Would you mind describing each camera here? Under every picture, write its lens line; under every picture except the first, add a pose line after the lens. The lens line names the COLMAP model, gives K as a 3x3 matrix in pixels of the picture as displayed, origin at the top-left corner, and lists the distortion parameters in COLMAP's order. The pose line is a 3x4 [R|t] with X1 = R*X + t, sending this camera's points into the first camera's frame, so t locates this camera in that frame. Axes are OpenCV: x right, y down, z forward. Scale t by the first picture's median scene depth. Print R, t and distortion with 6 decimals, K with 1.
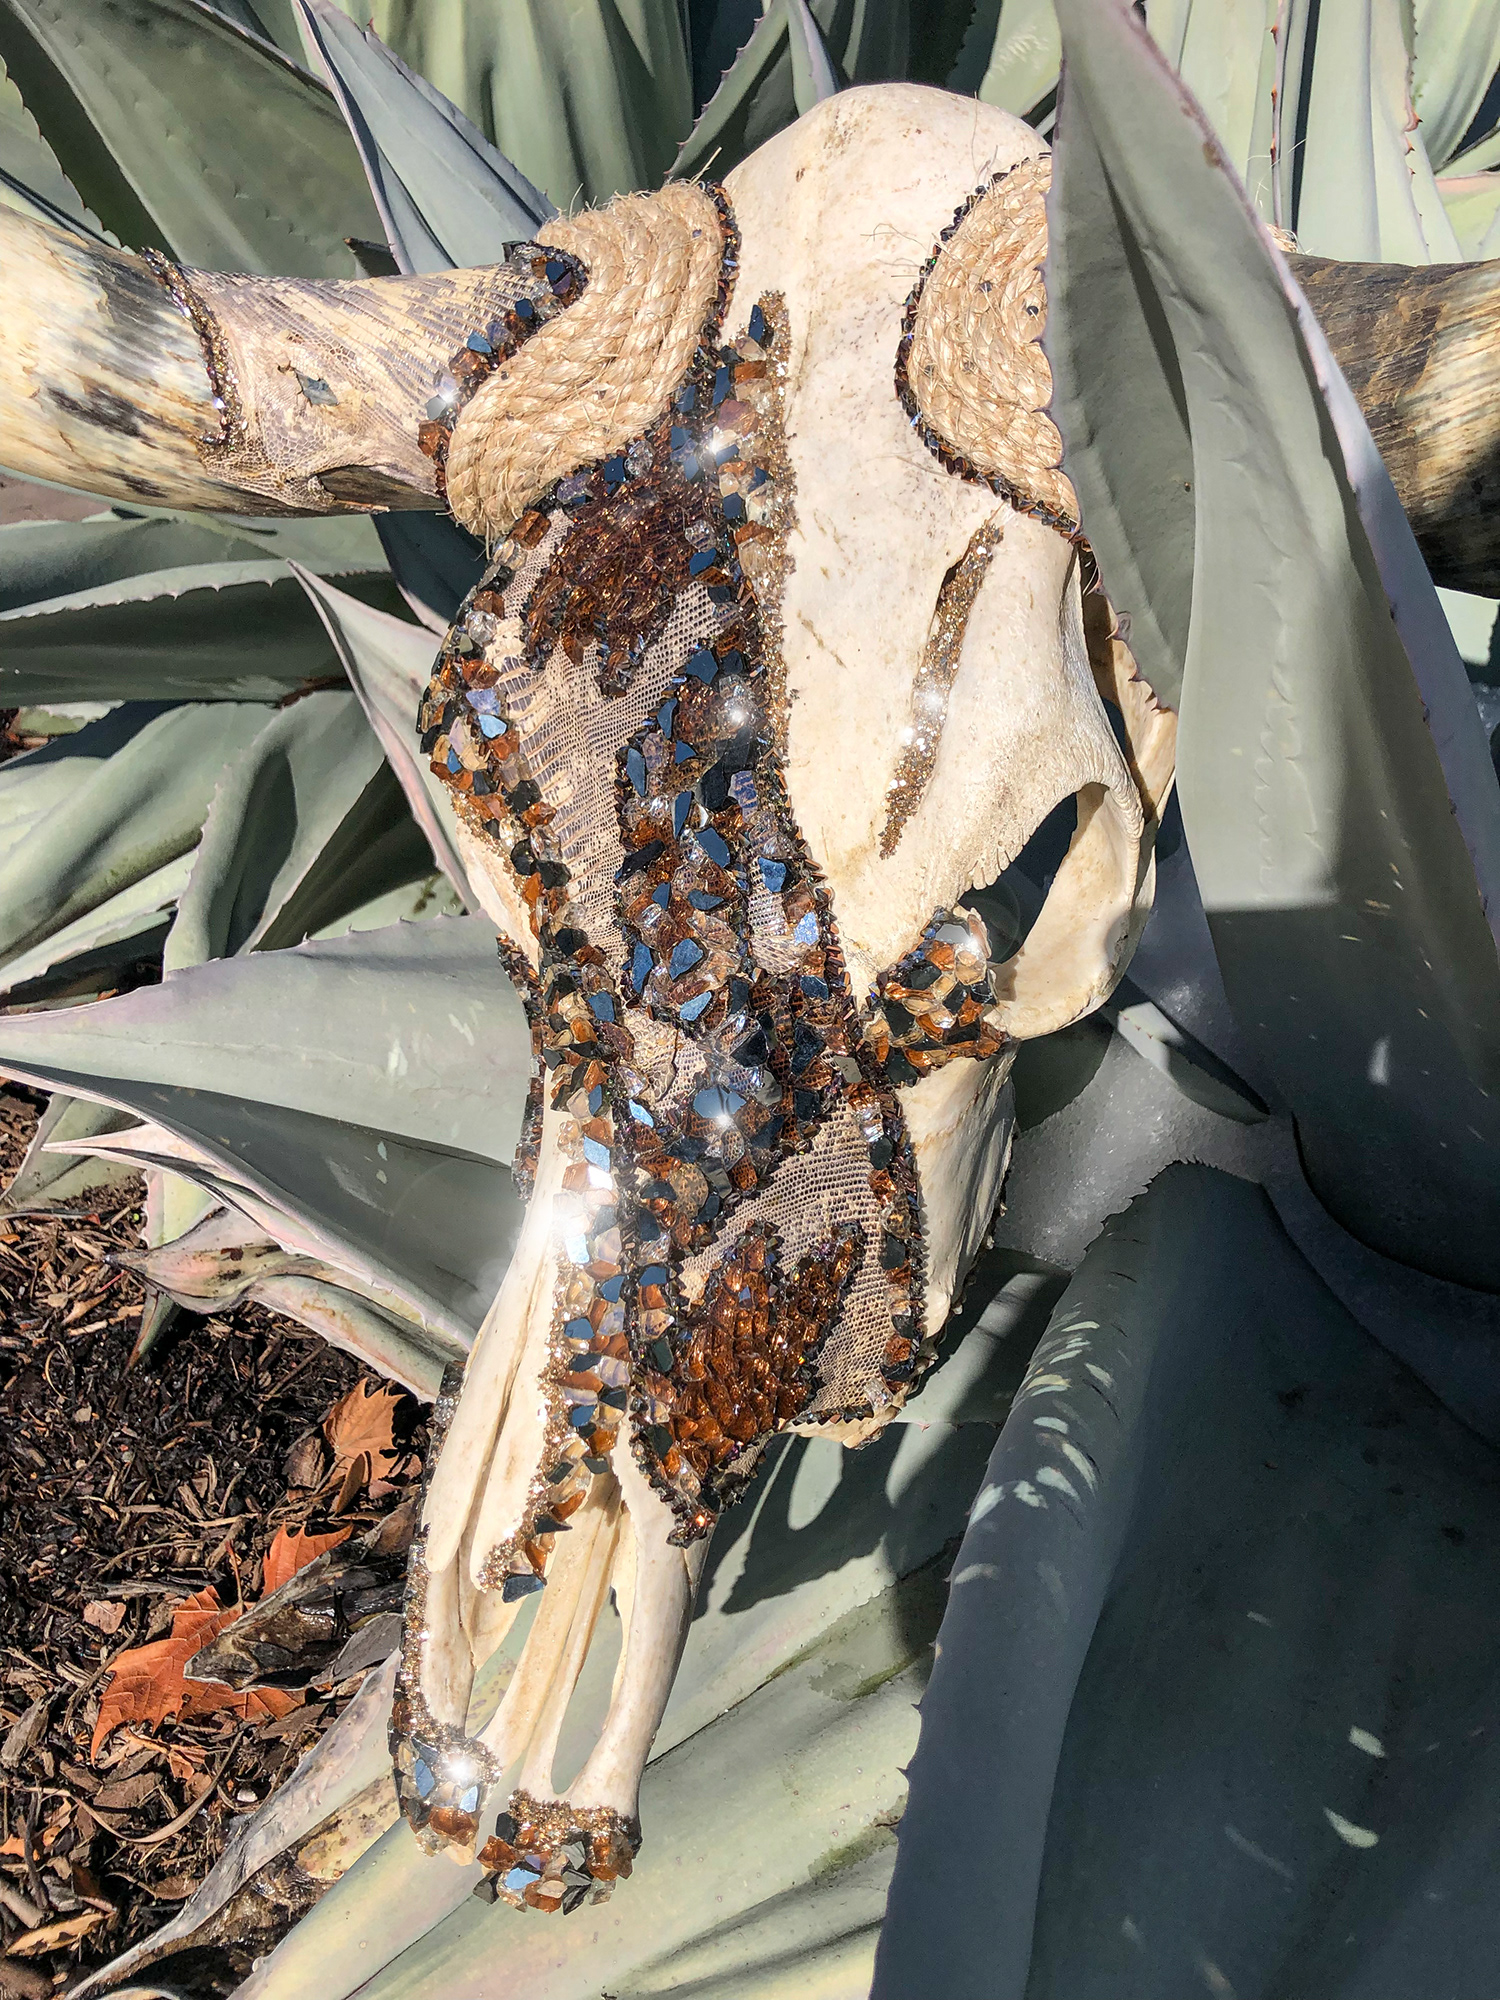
lens RADIAL K [[1696.1, 0, 739.8], [0, 1696.1, 983.4], [0, 0, 1]] dist [0.029012, 0.011562]
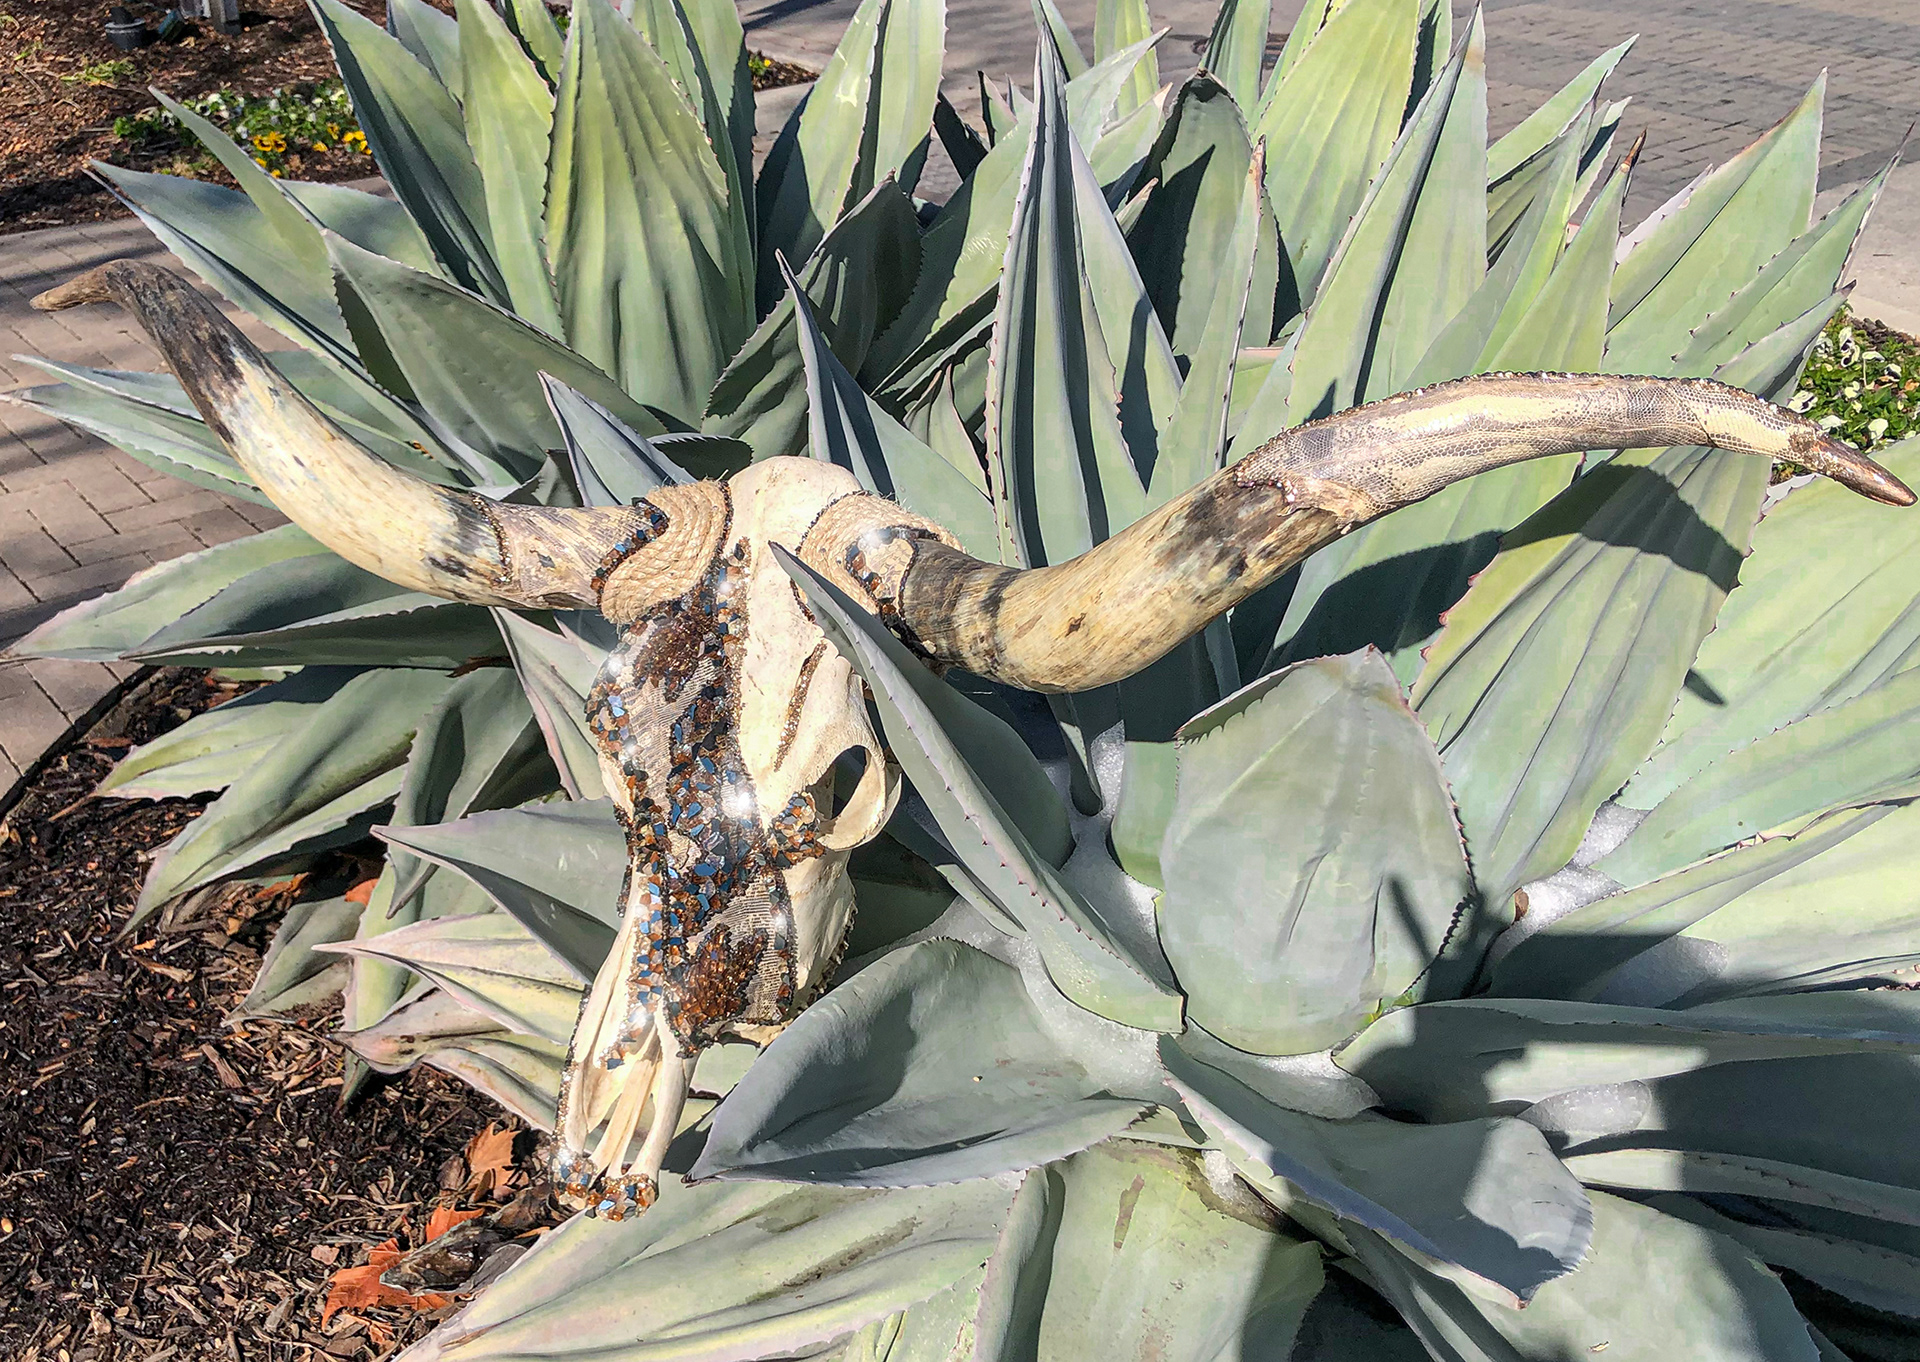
lens RADIAL K [[3385.3, 0, 955.2], [0, 3385.3, 684.5], [0, 0, 1]] dist [0.153463, 0.000000]
pose [[0.999375, 0.034793, -0.006325, 0.321036], [-0.035320, 0.990941, -0.129569, 0.370888], [0.001759, 0.129711, 0.991550, -3.372769]]
